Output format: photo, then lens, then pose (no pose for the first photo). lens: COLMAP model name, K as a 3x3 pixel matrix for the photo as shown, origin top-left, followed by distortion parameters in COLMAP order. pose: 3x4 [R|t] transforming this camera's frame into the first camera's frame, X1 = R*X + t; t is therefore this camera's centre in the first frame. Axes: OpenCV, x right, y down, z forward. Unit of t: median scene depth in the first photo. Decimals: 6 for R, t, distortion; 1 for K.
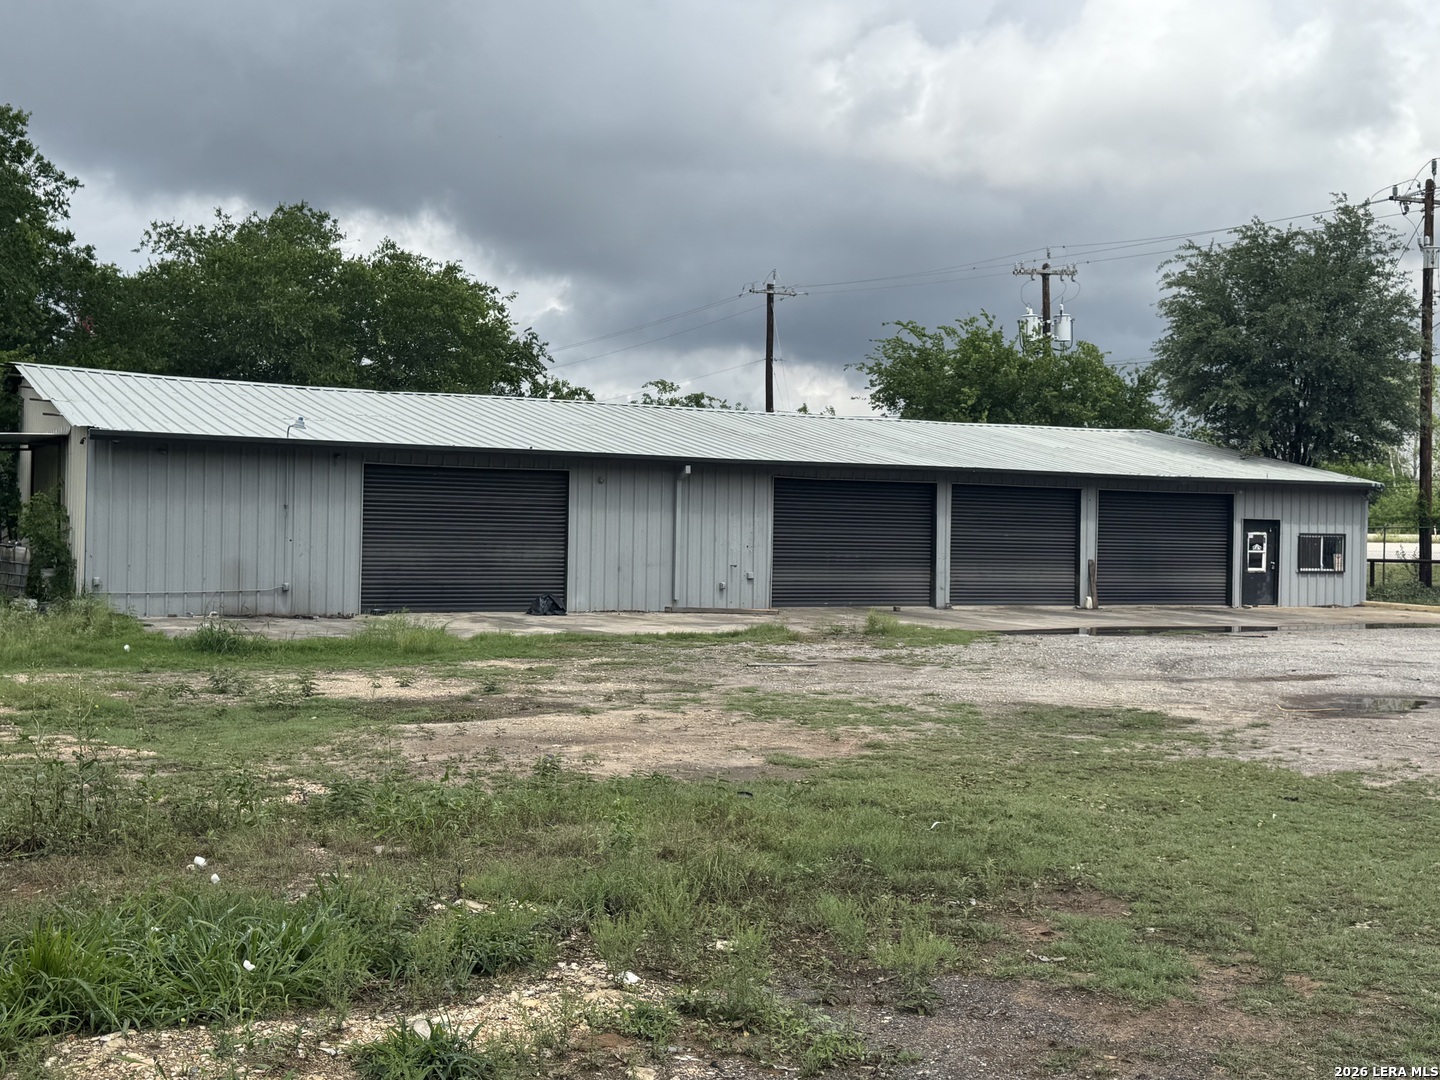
lens RADIAL K [[1766.2, 0, 707.7], [0, 1766.2, 514.7], [0, 0, 1]] dist [0.046108, 0.000000]
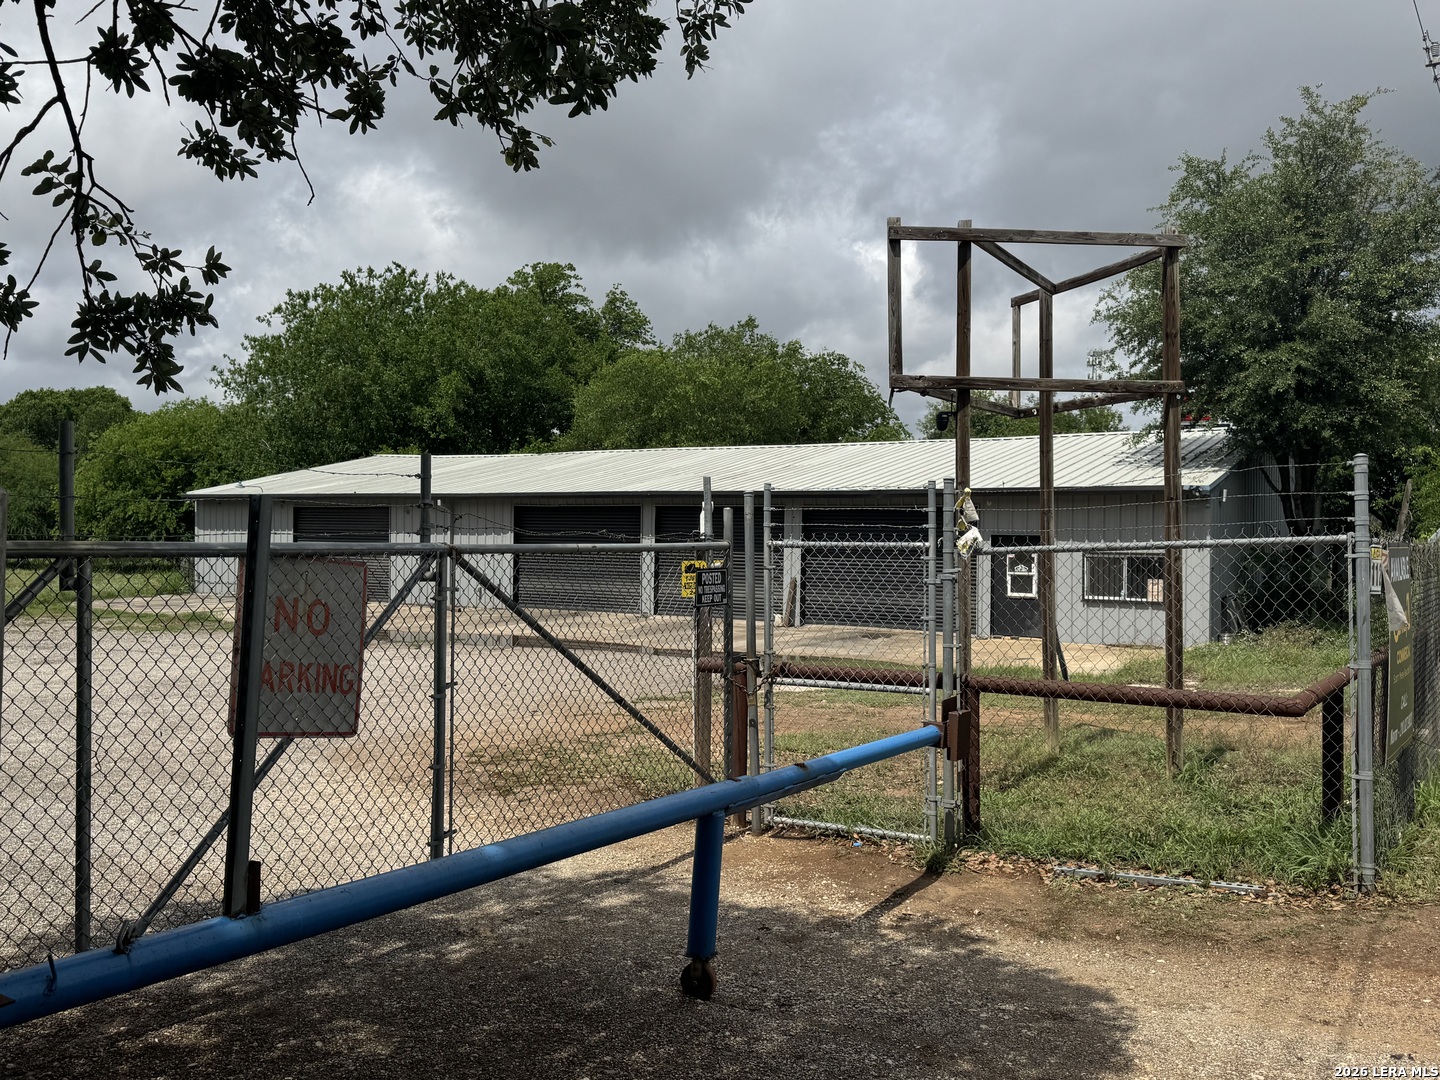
lens RADIAL K [[1288.7, 0, 731.9], [0, 1288.7, 533.8], [0, 0, 1]] dist [0.074969, 0.002872]
pose [[0.483372, -0.011080, -0.875345, 0.782268], [0.003501, 0.999936, -0.010723, 0.008077], [0.875408, 0.002119, 0.483380, 0.580505]]
